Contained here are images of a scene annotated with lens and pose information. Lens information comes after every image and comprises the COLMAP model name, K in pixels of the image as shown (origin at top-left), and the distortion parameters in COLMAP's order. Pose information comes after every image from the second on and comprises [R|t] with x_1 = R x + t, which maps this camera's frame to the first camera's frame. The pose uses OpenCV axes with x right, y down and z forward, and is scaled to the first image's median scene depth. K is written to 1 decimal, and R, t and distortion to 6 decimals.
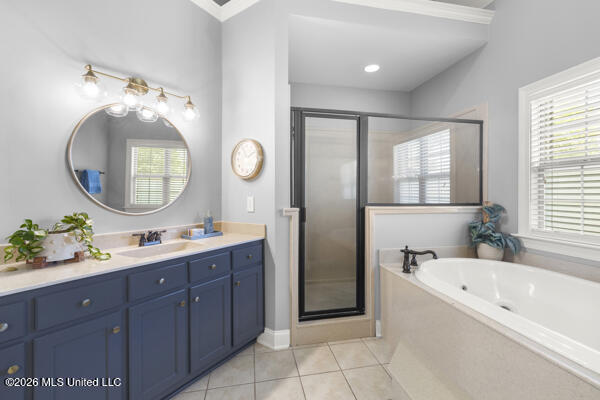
lens RADIAL K [[252.6, 0, 299.0], [0, 252.6, 193.6], [0, 0, 1]] dist [0.001172, -0.000490]
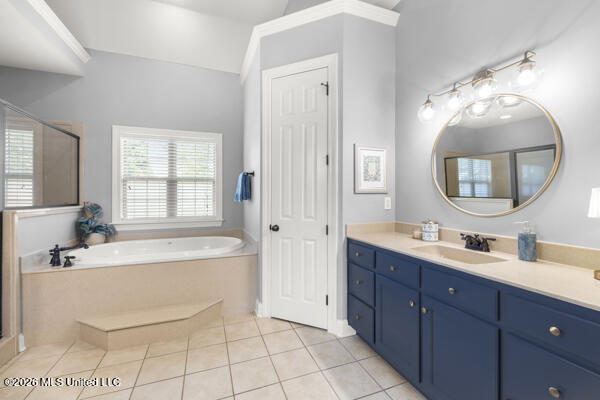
lens RADIAL K [[252.6, 0, 300.0], [0, 252.6, 193.5], [0, 0, 1]] dist [0.001172, -0.000490]
pose [[-0.157716, 0.007146, 0.987459, -0.771541], [0.001569, 0.999974, -0.006986, 0.000040], [-0.987483, 0.000447, -0.157724, 0.148647]]
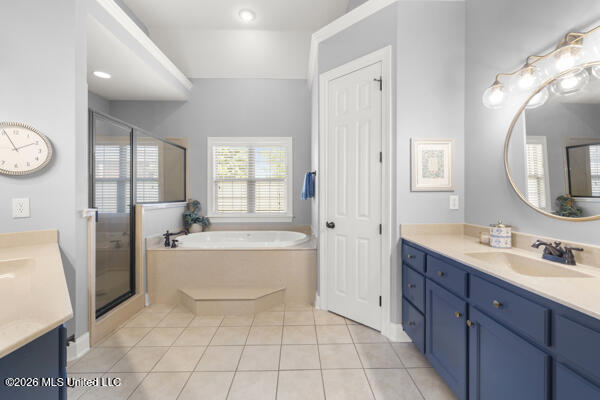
lens RADIAL K [[252.6, 0, 299.3], [0, 252.6, 192.9], [0, 0, 1]] dist [0.001172, -0.000490]
pose [[0.185384, 0.003186, 0.982661, -0.816542], [0.002020, 0.999991, -0.003624, 0.000851], [-0.982664, 0.002656, 0.185376, 0.004338]]
